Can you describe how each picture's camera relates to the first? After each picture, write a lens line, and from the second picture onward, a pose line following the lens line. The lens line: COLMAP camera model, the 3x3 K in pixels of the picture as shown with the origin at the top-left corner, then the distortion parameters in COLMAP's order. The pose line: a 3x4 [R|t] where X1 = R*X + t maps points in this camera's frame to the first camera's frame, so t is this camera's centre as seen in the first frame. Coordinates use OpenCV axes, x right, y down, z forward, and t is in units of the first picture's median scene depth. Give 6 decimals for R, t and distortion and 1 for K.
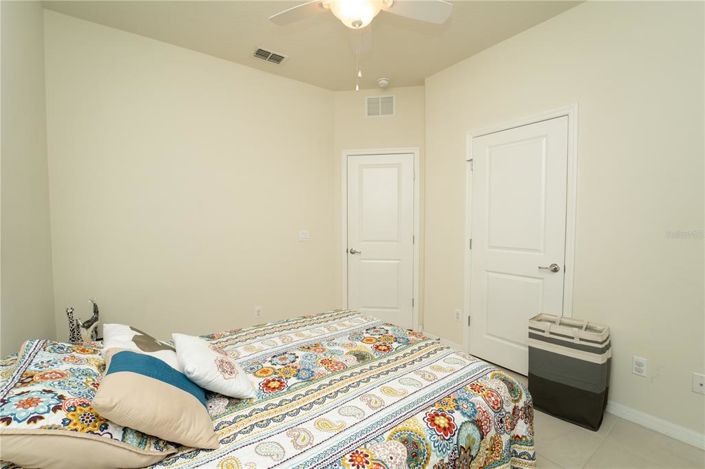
lens RADIAL K [[304.5, 0, 352.5], [0, 304.5, 234.5], [0, 0, 1]] dist [0.000016, -0.000051]
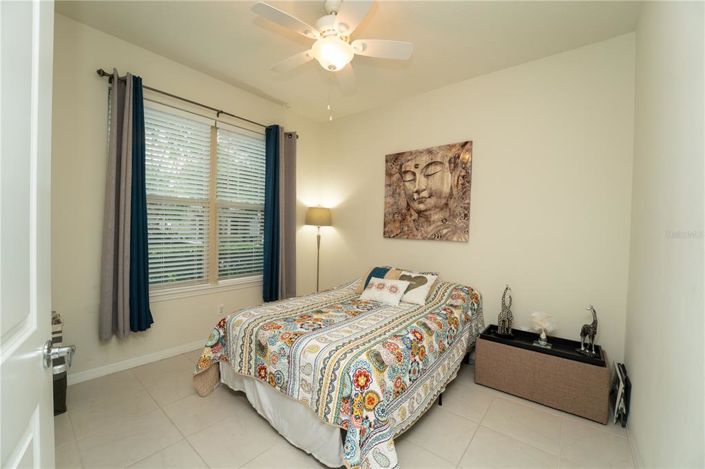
lens RADIAL K [[287.2, 0, 352.5], [0, 287.2, 234.5], [0, 0, 1]] dist [-0.000323, -0.000021]
pose [[-0.966137, -0.012825, -0.257710, 0.225592], [-0.031131, 0.997262, 0.067079, -0.086413], [0.256144, 0.072830, -0.963891, 2.199405]]
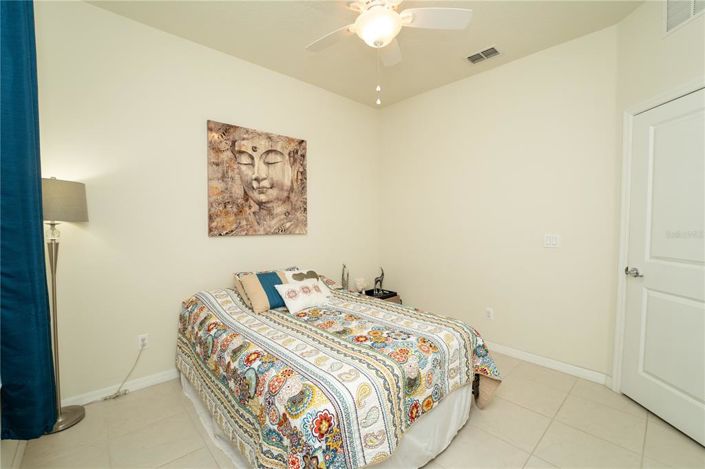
lens RADIAL K [[304.5, 0, 352.5], [0, 304.5, 234.5], [0, 0, 1]] dist [0.000016, -0.000051]
pose [[0.117684, 0.048971, -0.991843, 1.122528], [-0.048681, 0.997867, 0.043492, -0.044942], [0.991857, 0.043166, 0.119817, 0.796577]]
